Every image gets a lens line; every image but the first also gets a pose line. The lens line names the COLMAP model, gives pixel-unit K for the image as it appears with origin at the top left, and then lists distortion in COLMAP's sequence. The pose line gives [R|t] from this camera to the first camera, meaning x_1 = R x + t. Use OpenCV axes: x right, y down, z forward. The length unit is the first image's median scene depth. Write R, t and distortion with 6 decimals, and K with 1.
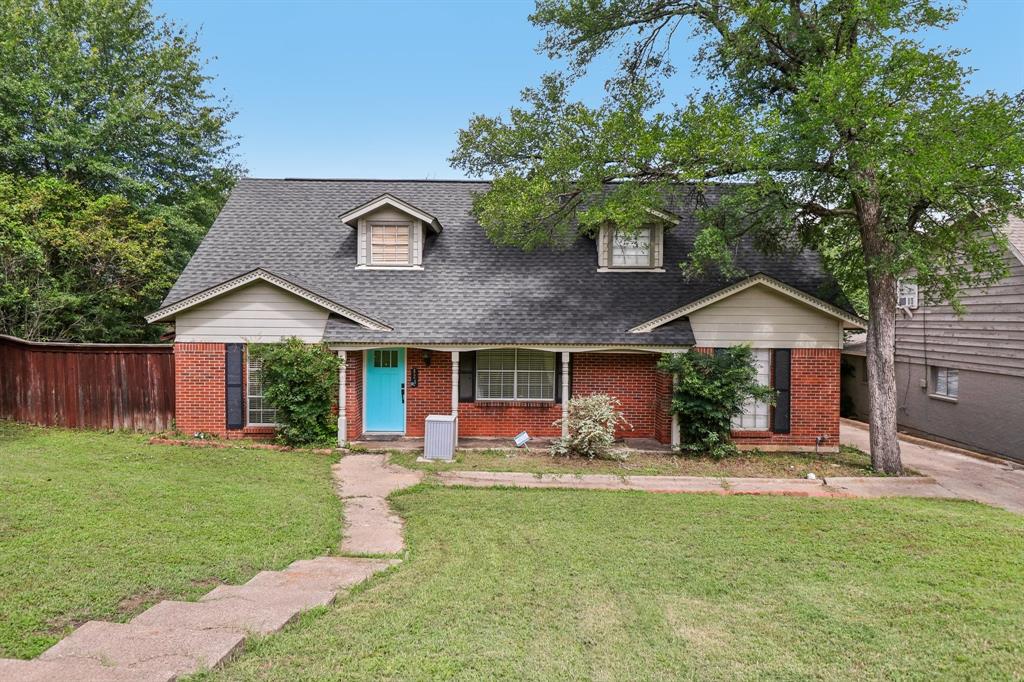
lens RADIAL K [[600.0, 0, 512.0], [0, 600.0, 341.0], [0, 0, 1]] dist [0.004491, 0.000161]
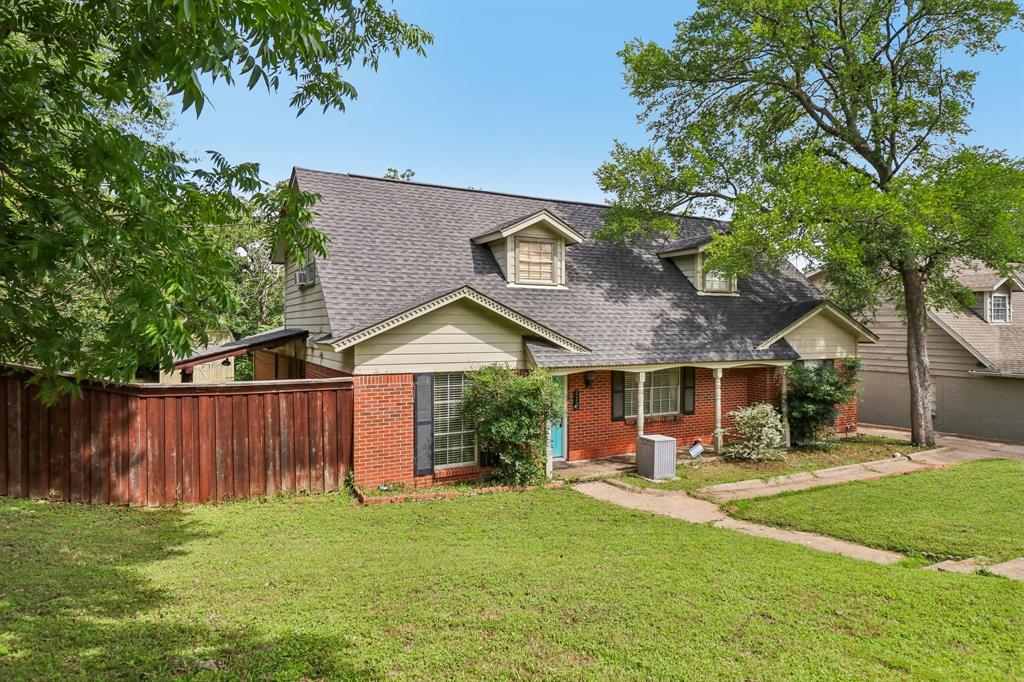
lens RADIAL K [[600.0, 0, 512.0], [0, 600.0, 341.0], [0, 0, 1]] dist [0.004491, 0.000161]
pose [[0.879075, -0.017307, 0.476370, -0.750796], [0.023464, 0.999700, -0.006980, -0.032297], [-0.476107, 0.017314, 0.879217, 0.198135]]
